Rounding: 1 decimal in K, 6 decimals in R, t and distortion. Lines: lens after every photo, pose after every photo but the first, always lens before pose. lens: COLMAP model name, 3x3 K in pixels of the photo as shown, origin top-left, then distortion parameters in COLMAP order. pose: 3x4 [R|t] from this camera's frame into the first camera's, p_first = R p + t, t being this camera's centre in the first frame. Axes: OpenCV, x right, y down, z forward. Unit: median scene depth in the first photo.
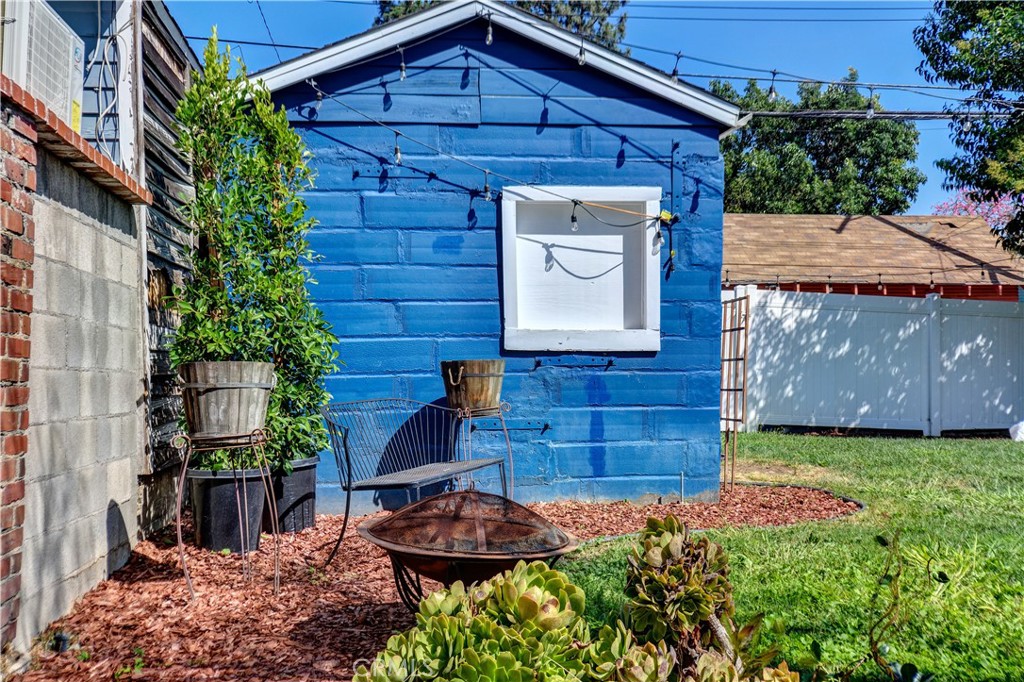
lens RADIAL K [[1043.1, 0, 528.9], [0, 1043.1, 360.2], [0, 0, 1]] dist [0.026850, 0.000000]
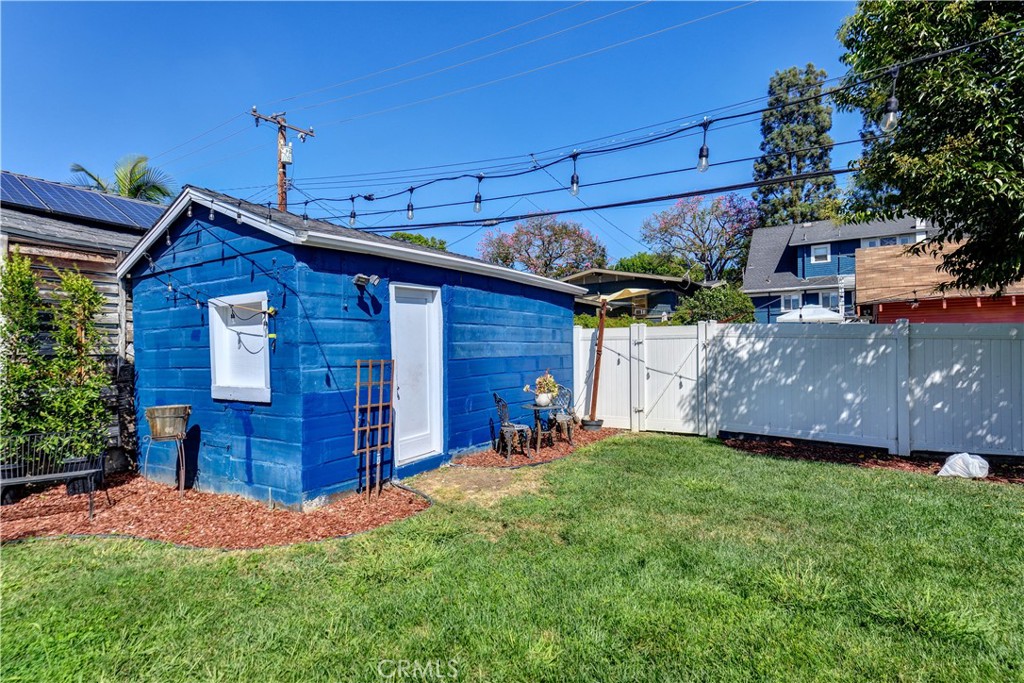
lens RADIAL K [[526.1, 0, 496.7], [0, 526.1, 344.5], [0, 0, 1]] dist [0.009994, -0.002013]
pose [[0.730041, -0.009500, -0.683337, 0.862422], [0.008904, 0.999951, -0.004389, -0.085172], [0.683345, -0.002880, 0.730090, 0.684587]]
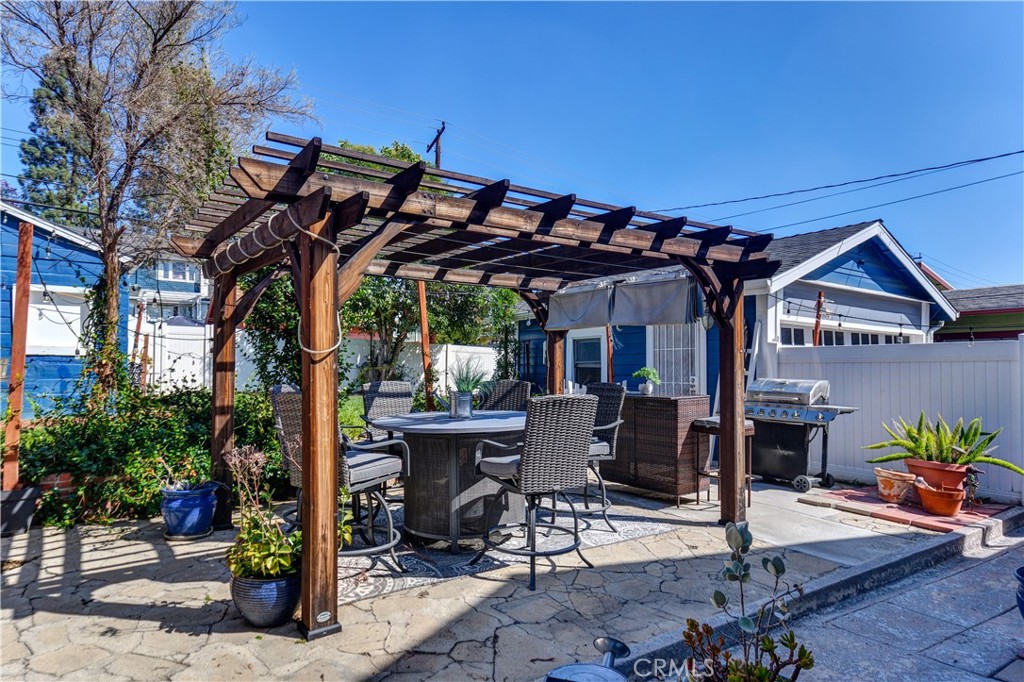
lens RADIAL K [[621.1, 0, 520.1], [0, 621.1, 367.4], [0, 0, 1]] dist [0.019047, -0.007799]
pose [[0.876137, 0.012744, 0.481893, 0.285554], [-0.014951, 0.999888, 0.000739, 0.001934], [-0.481830, -0.007852, 0.876230, -0.740337]]
